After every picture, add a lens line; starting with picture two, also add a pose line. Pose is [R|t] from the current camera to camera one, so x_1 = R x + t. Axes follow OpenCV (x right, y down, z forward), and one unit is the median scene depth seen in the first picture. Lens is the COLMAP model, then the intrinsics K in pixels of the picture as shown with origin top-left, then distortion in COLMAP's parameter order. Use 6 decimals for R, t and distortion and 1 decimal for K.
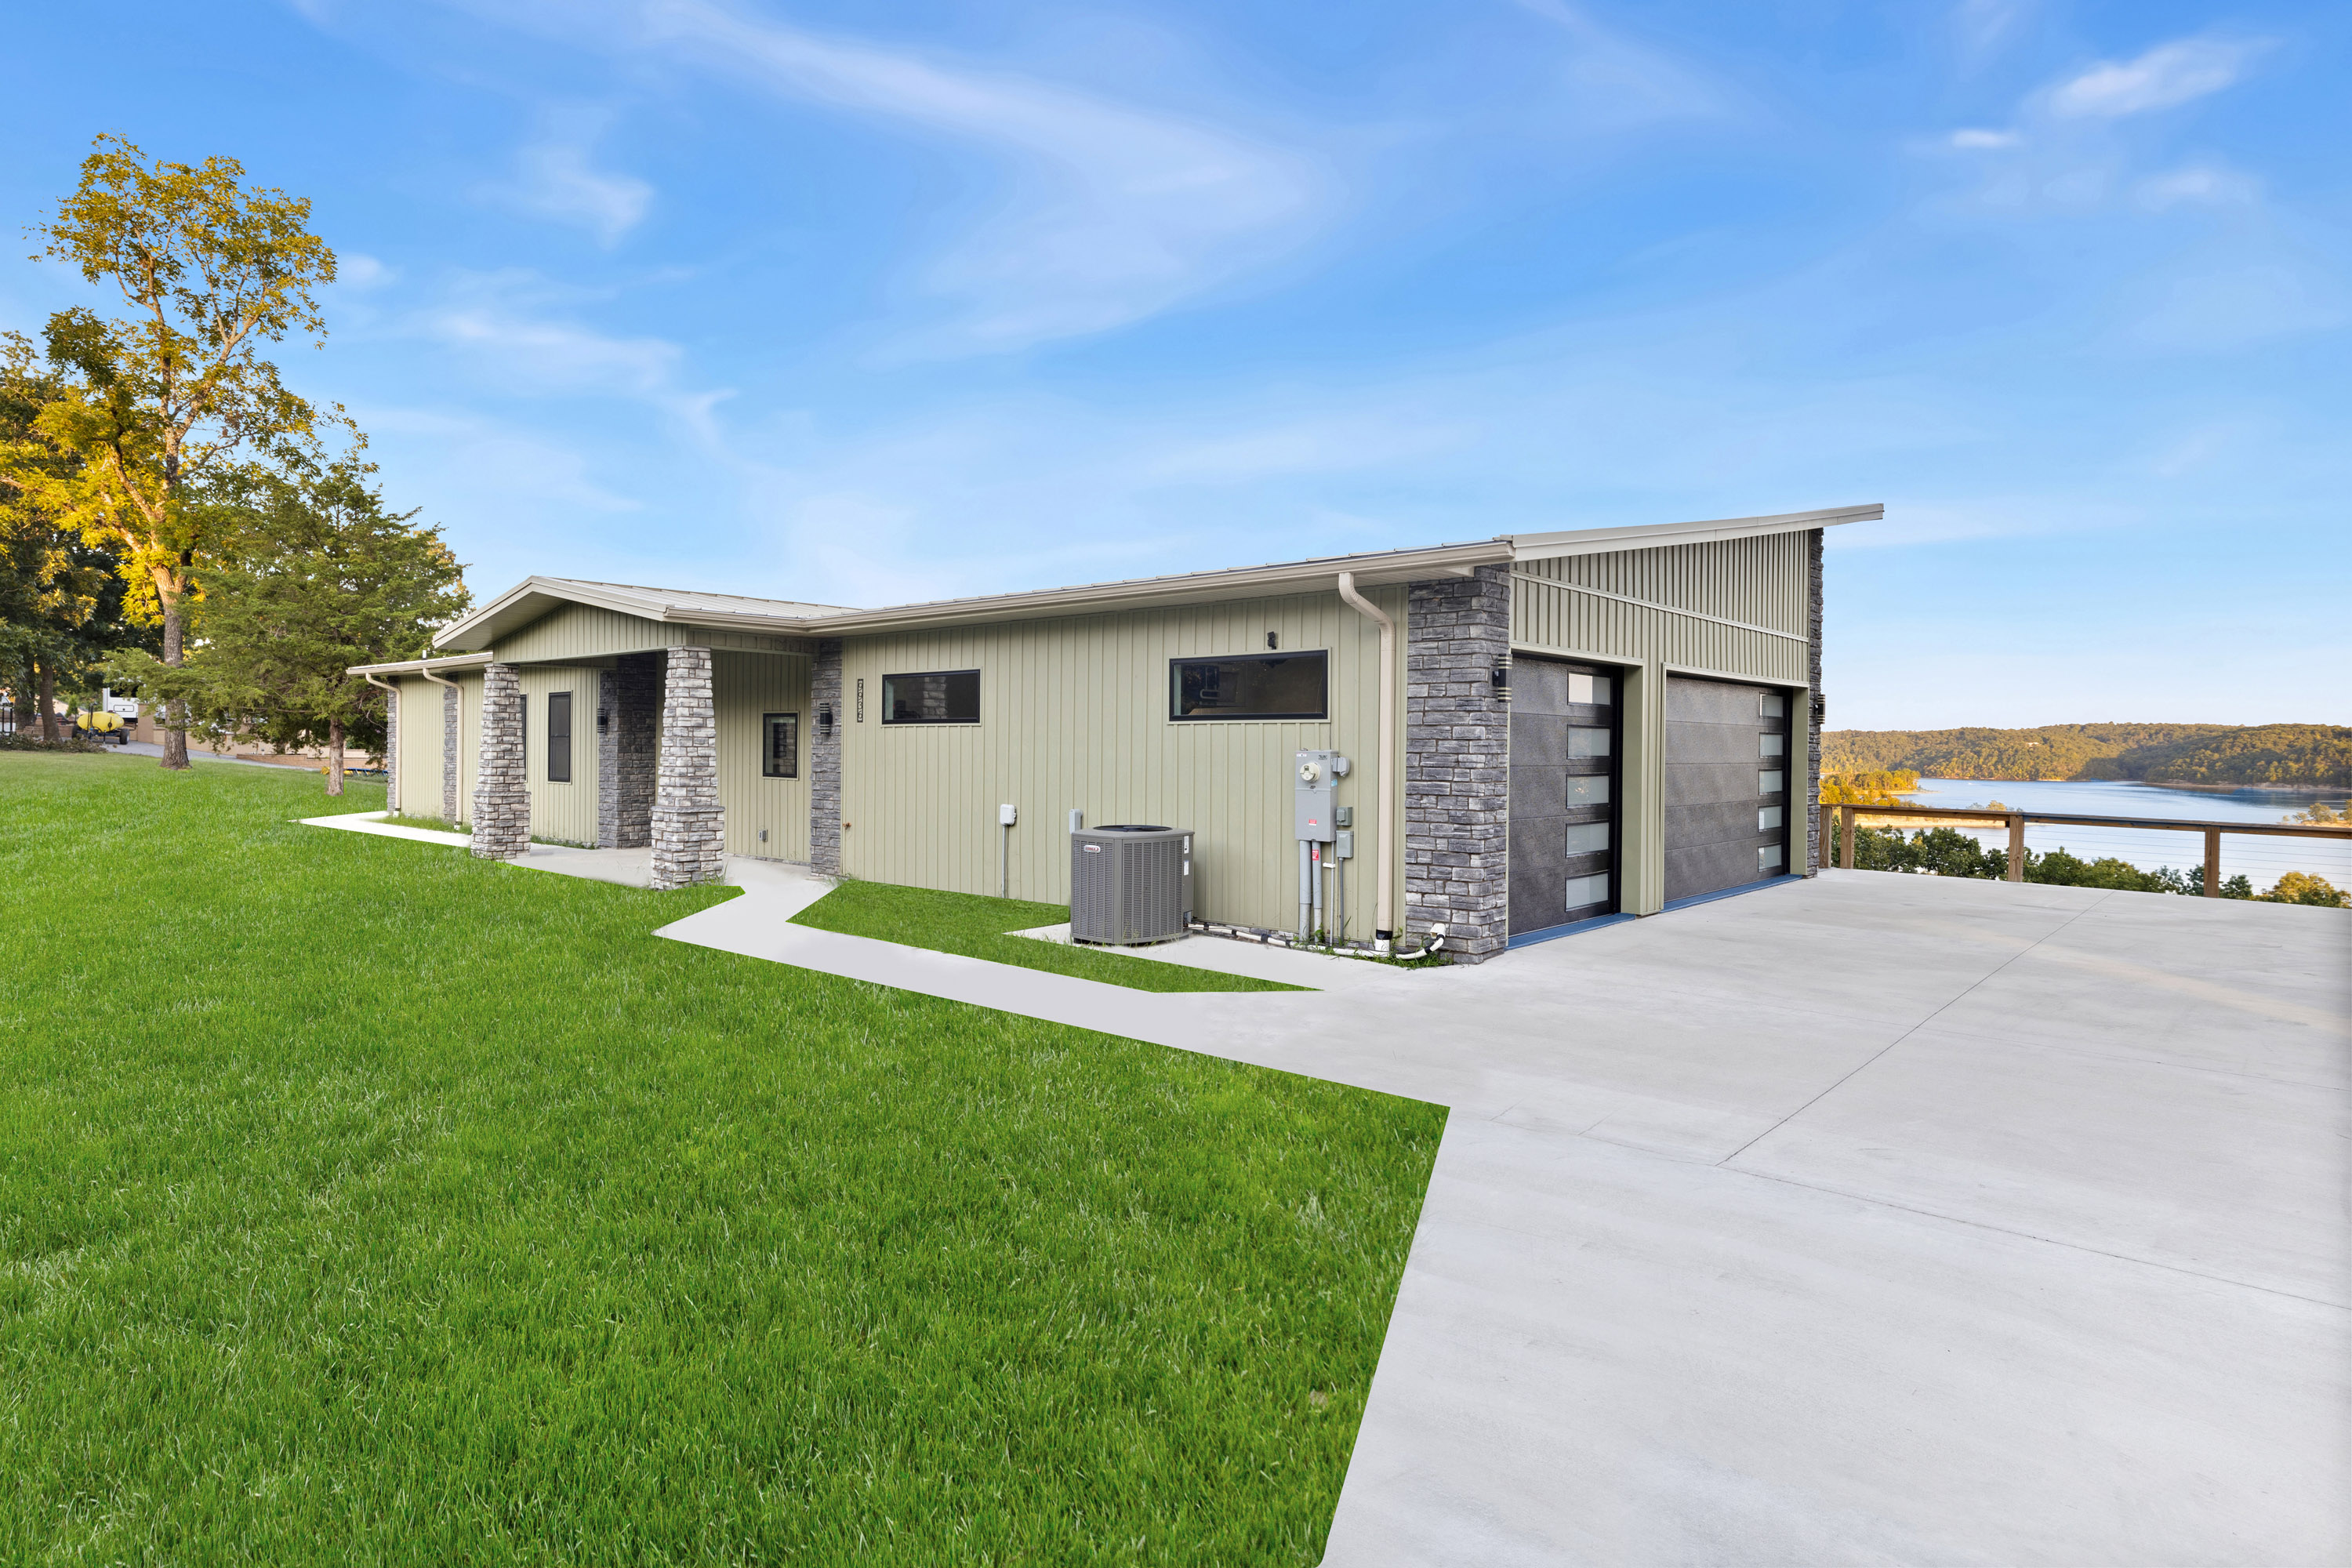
lens RADIAL K [[1270.2, 0, 1166.3], [0, 1270.2, 786.0], [0, 0, 1]] dist [-0.006324, -0.001209]
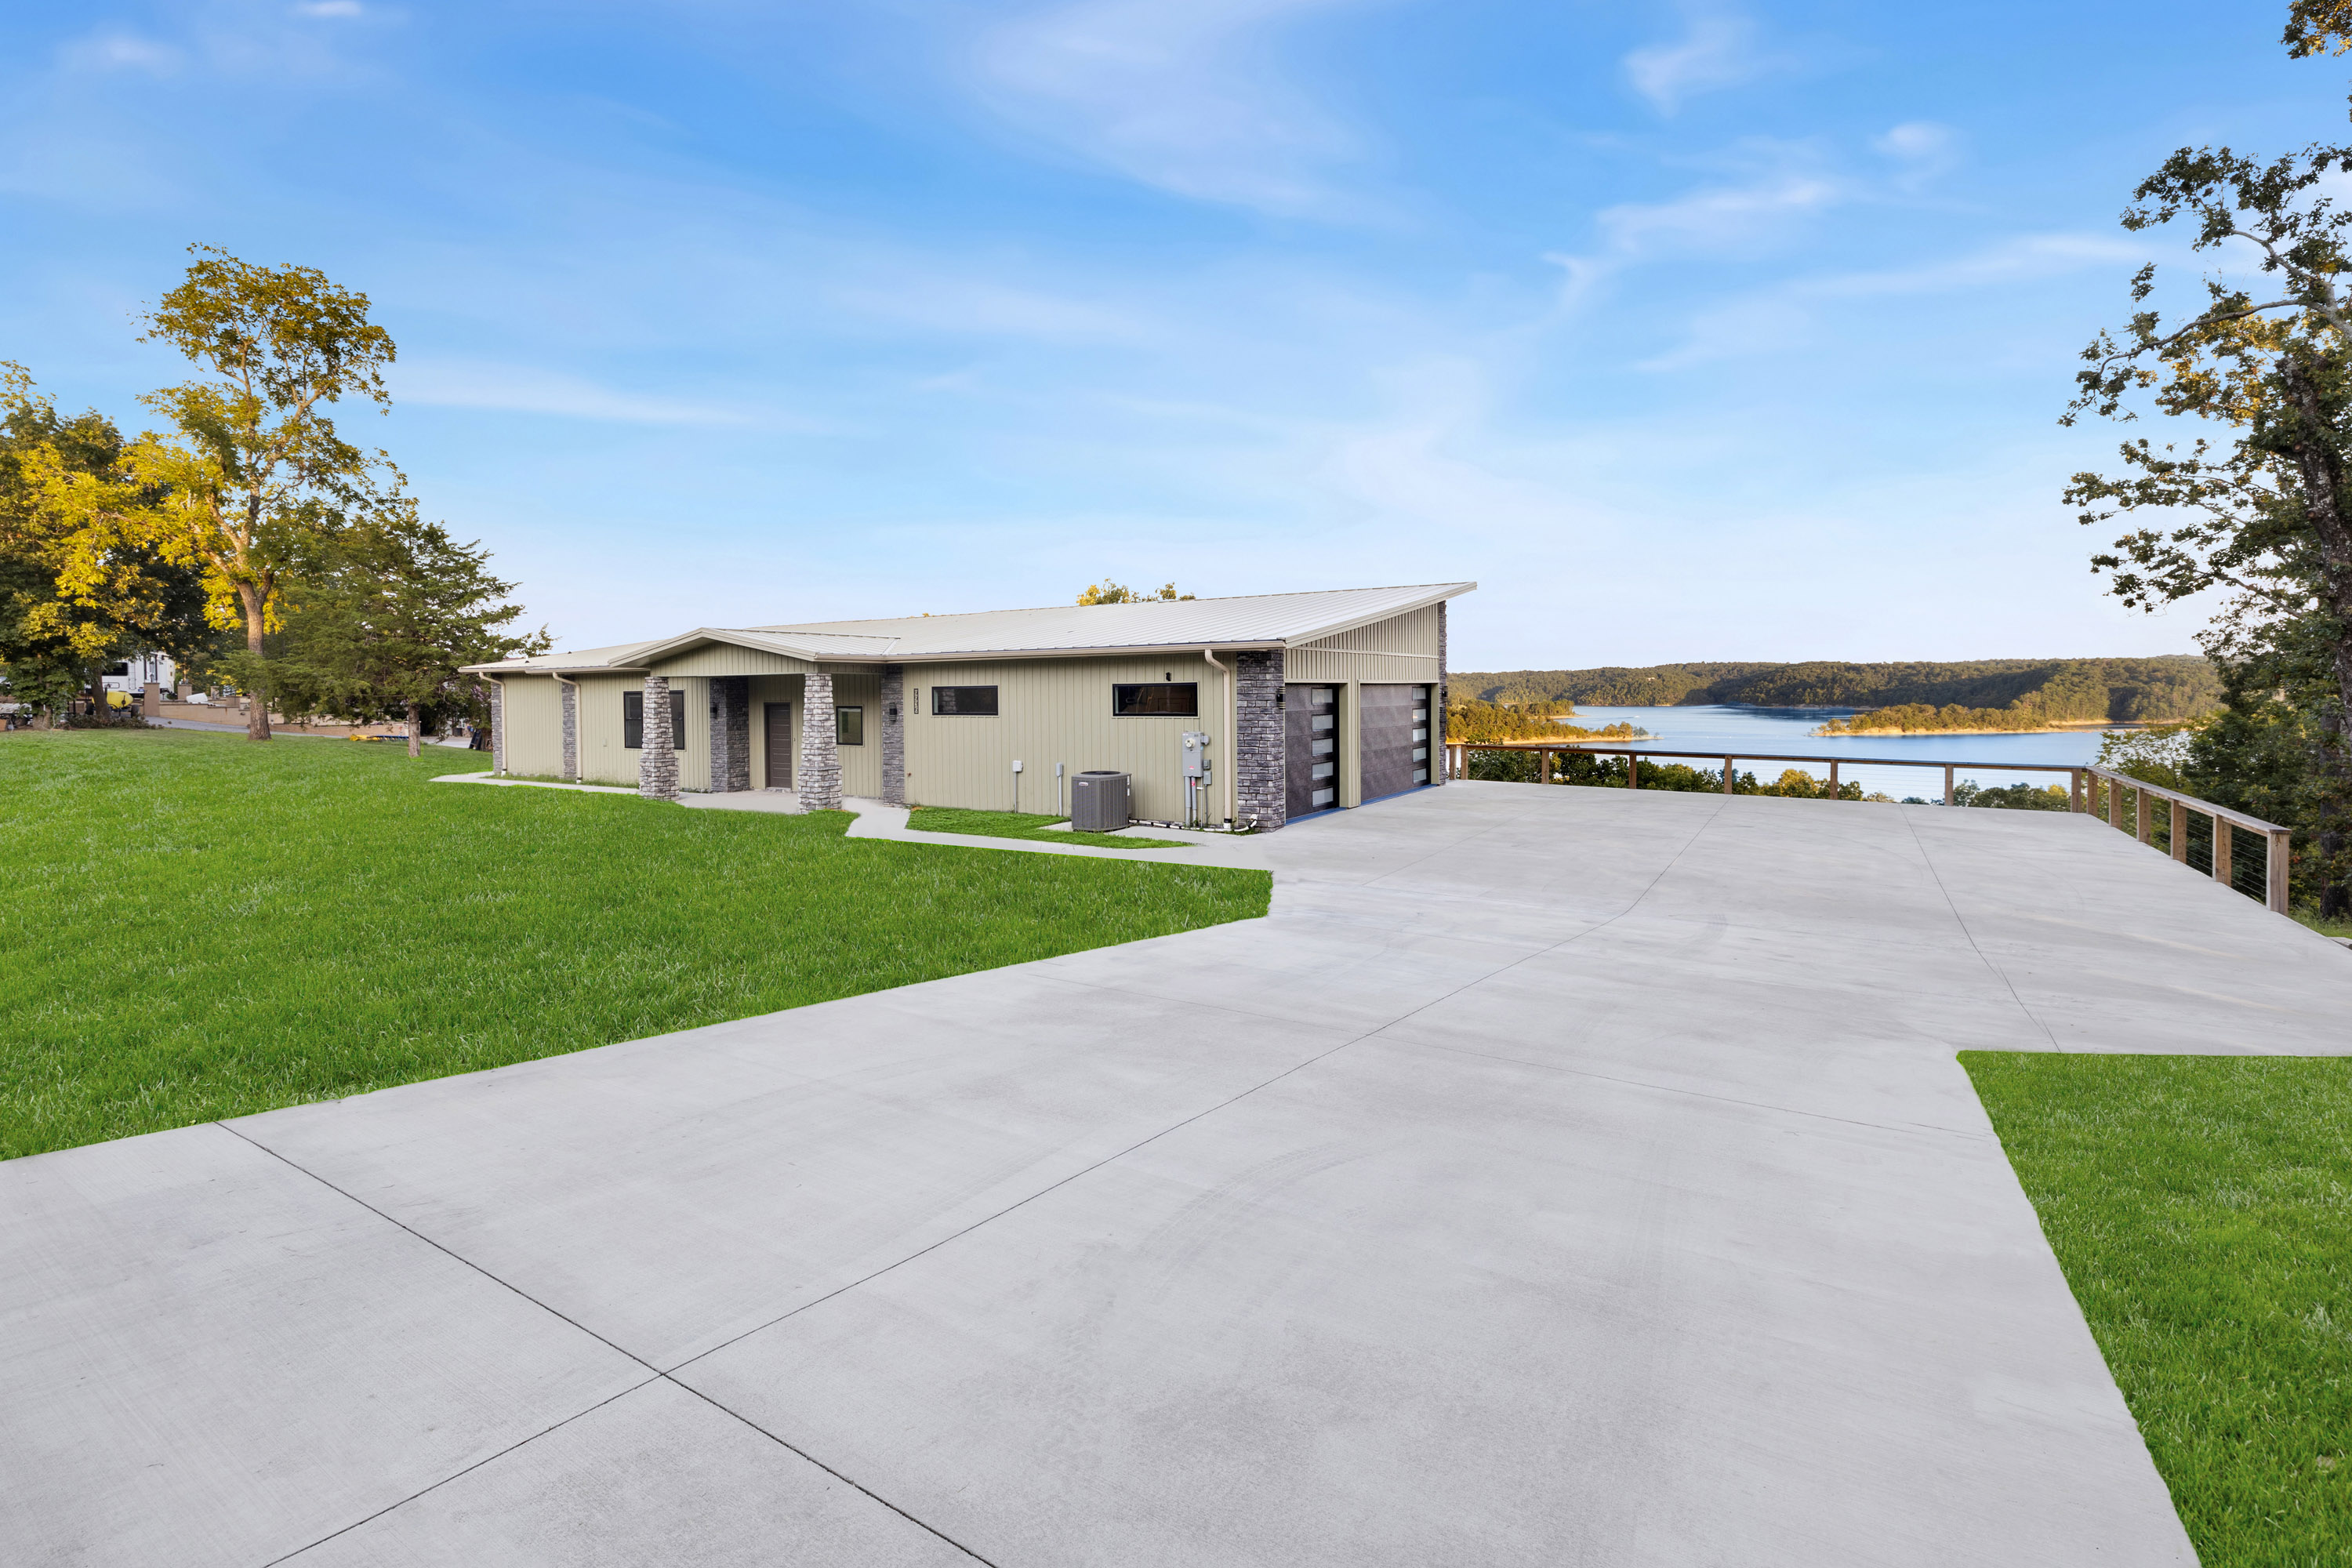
lens RADIAL K [[1039.2, 0, 1195.5], [0, 1039.2, 783.4], [0, 0, 1]] dist [0.002315, 0.000163]
pose [[0.982550, -0.033450, 0.182965, -0.150498], [0.022568, 0.997868, 0.061238, -0.039045], [-0.184623, -0.056040, 0.981210, -0.520053]]
